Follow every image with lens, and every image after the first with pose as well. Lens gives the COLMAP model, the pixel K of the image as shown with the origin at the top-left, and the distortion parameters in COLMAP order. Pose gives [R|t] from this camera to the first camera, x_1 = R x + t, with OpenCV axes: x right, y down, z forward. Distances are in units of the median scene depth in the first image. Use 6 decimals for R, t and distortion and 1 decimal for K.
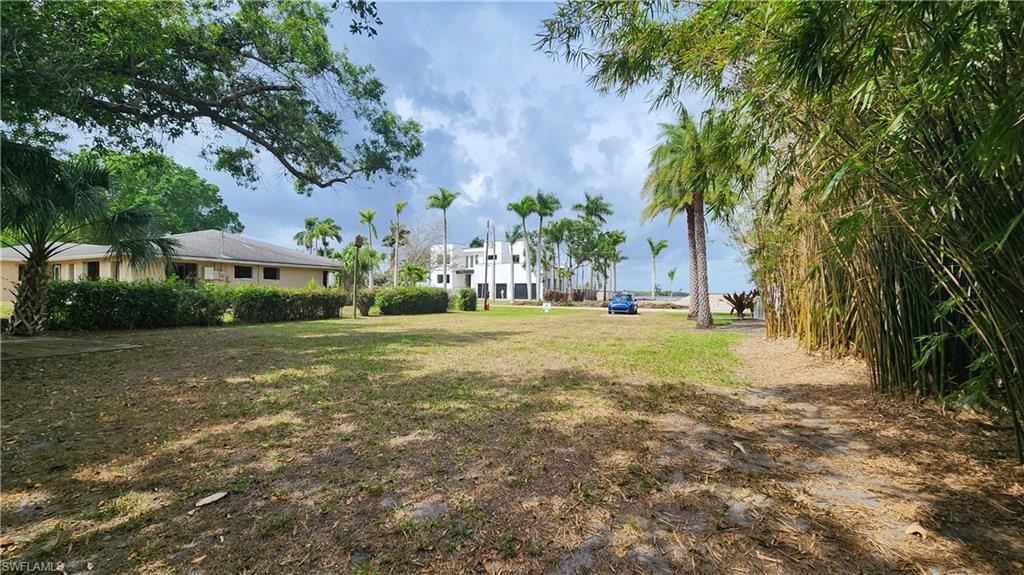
lens RADIAL K [[419.7, 0, 513.8], [0, 419.7, 295.2], [0, 0, 1]] dist [0.001765, 0.000442]
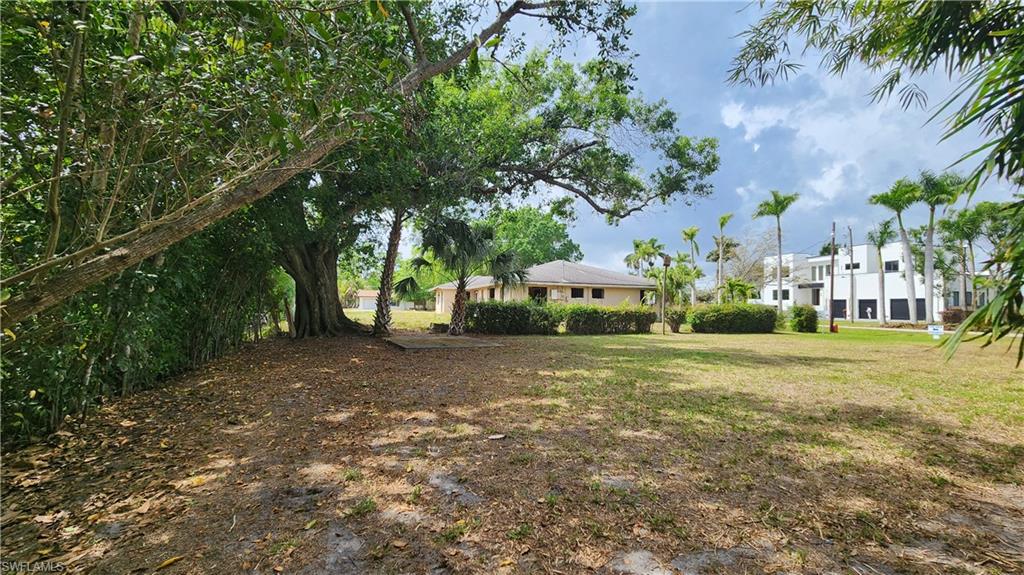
lens RADIAL K [[419.7, 0, 513.8], [0, 419.7, 295.2], [0, 0, 1]] dist [0.001765, 0.000442]
pose [[0.729087, -0.019755, -0.684136, 0.061776], [-0.009405, 0.999200, -0.038876, 0.001486], [0.684357, 0.034779, 0.728318, -0.019032]]
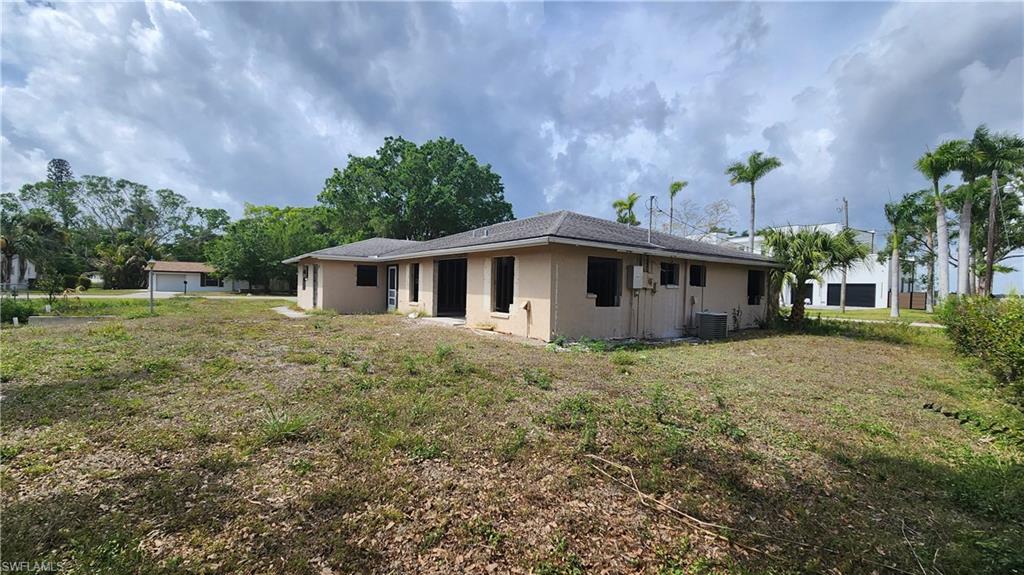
lens RADIAL K [[419.7, 0, 513.8], [0, 419.7, 295.2], [0, 0, 1]] dist [0.001765, 0.000442]
pose [[0.910784, 0.015699, -0.412586, -0.644215], [-0.012405, 0.999866, 0.010660, -0.031549], [0.412698, -0.004591, 0.910856, 0.448153]]
